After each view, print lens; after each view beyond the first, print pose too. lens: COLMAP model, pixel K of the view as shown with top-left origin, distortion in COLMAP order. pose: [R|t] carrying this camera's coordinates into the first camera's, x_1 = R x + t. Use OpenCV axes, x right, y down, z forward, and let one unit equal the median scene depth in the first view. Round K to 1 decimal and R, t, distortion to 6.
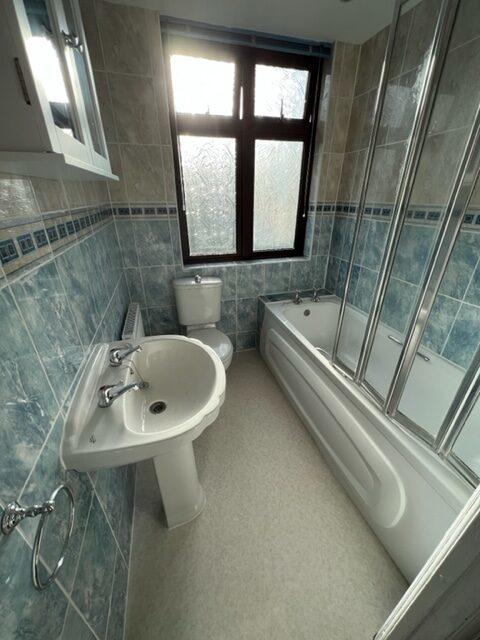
lens RADIAL K [[257.5, 0, 239.3], [0, 257.5, 321.0], [0, 0, 1]] dist [-0.010663, -0.000246]
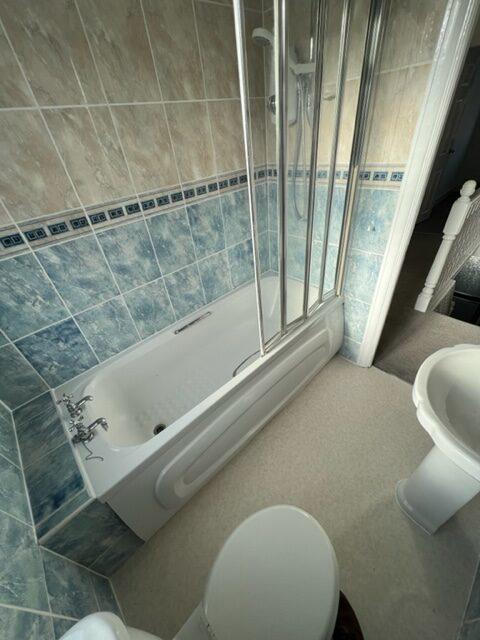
lens RADIAL K [[257.5, 0, 238.9], [0, 257.5, 319.0], [0, 0, 1]] dist [-0.010663, -0.000246]
pose [[-0.455048, -0.480188, 0.749900, -0.217943], [0.482928, 0.574458, 0.660892, -0.487746], [-0.748138, 0.662886, -0.029510, 0.810728]]
